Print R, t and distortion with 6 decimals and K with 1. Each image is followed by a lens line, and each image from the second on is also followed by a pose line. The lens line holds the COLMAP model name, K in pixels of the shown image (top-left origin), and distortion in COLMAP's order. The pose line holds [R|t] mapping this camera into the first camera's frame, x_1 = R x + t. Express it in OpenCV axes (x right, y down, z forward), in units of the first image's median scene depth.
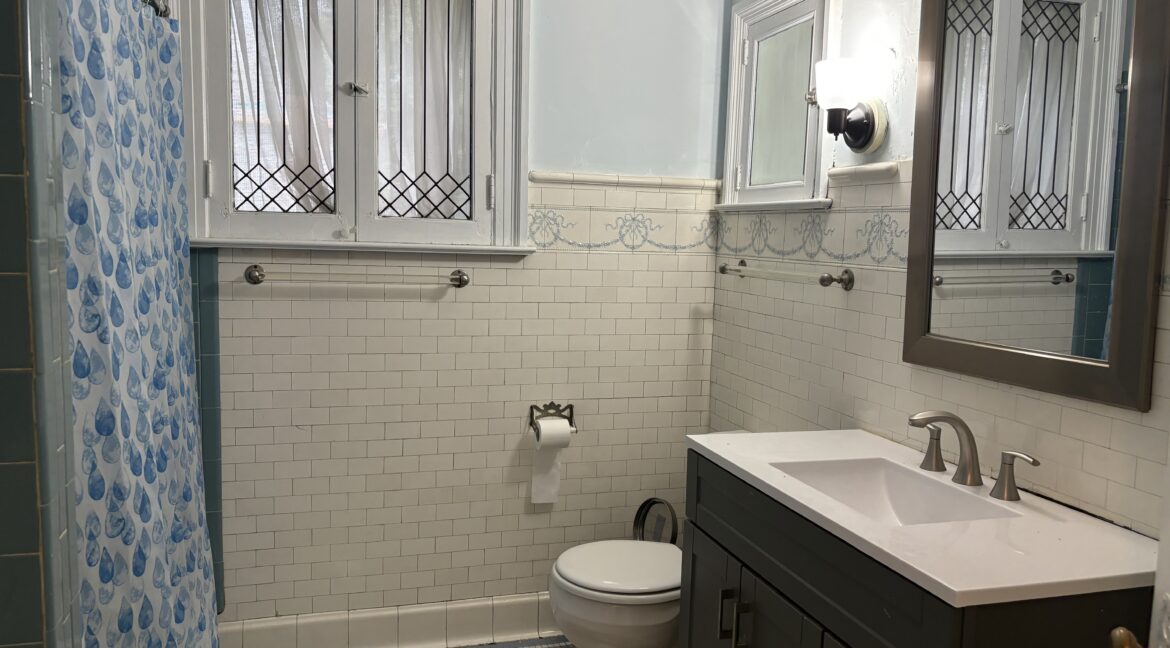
lens RADIAL K [[879.2, 0, 585.0], [0, 879.2, 324.0], [0, 0, 1]] dist [0.019046, -0.008668]
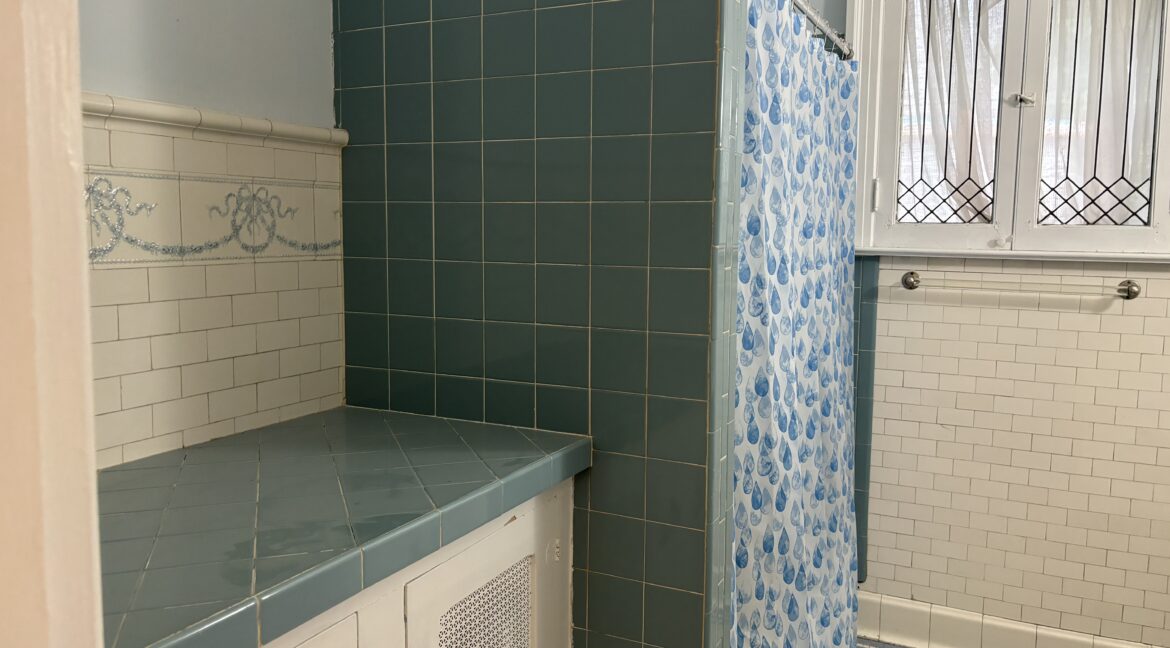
lens RADIAL K [[879.2, 0, 585.0], [0, 879.2, 324.0], [0, 0, 1]] dist [0.019046, -0.008668]
pose [[0.727269, 0.055325, -0.684119, 0.096432], [-0.065471, 0.997793, 0.011092, 0.014068], [0.683222, 0.036723, 0.729286, -0.084224]]
